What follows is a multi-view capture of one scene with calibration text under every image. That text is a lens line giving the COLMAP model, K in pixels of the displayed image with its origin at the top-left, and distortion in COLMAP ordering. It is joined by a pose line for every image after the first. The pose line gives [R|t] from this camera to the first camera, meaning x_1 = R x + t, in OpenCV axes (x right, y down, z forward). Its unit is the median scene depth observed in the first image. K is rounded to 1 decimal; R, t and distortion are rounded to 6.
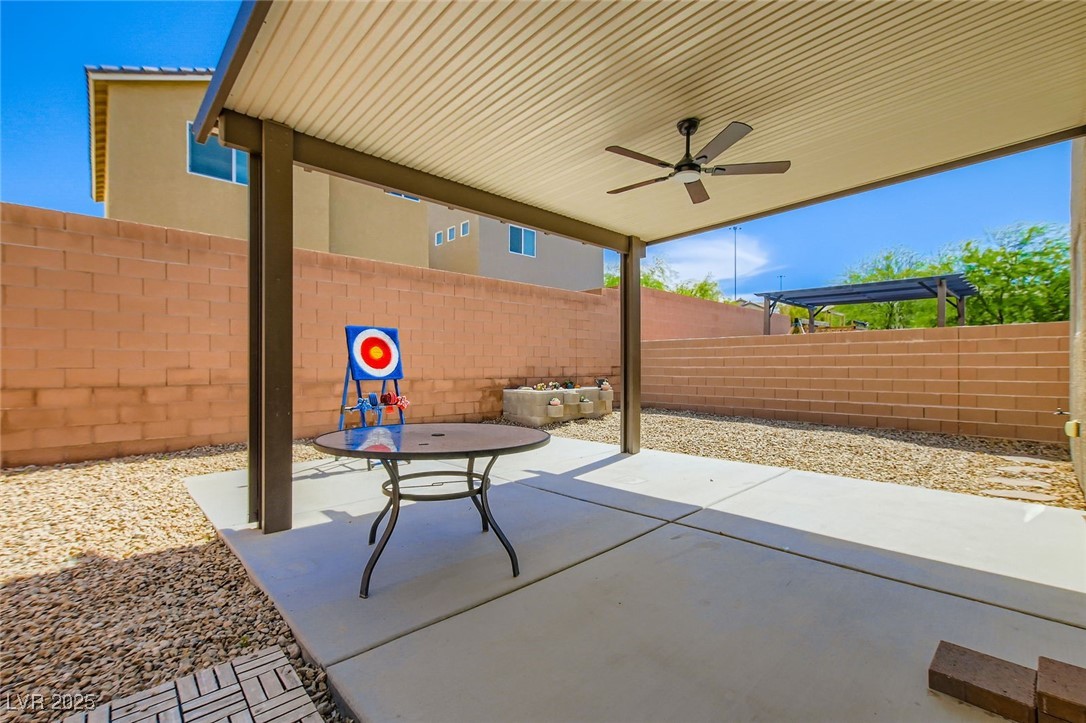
lens RADIAL K [[476.1, 0, 551.5], [0, 476.1, 363.0], [0, 0, 1]] dist [-0.002660, 0.003029]
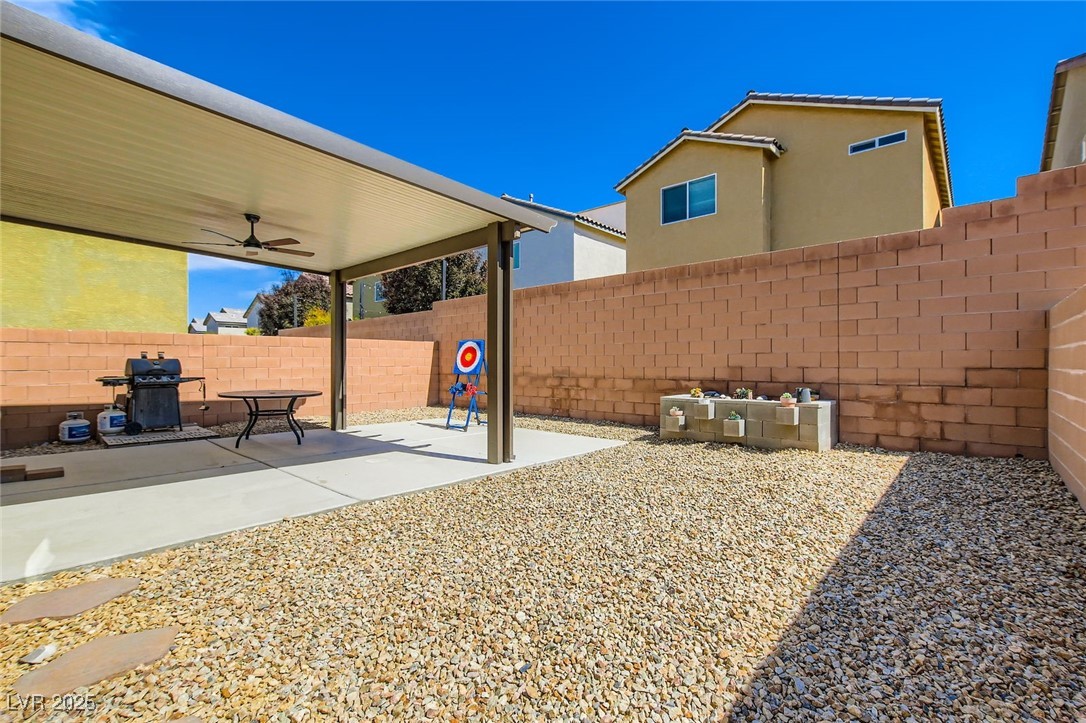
lens RADIAL K [[476.1, 0, 544.5], [0, 476.1, 362.2], [0, 0, 1]] dist [-0.002660, 0.003029]
pose [[0.081704, -0.005886, -0.996639, 0.764250], [0.003677, 0.999978, -0.005605, 0.003880], [0.996650, -0.003207, 0.081724, 0.719120]]
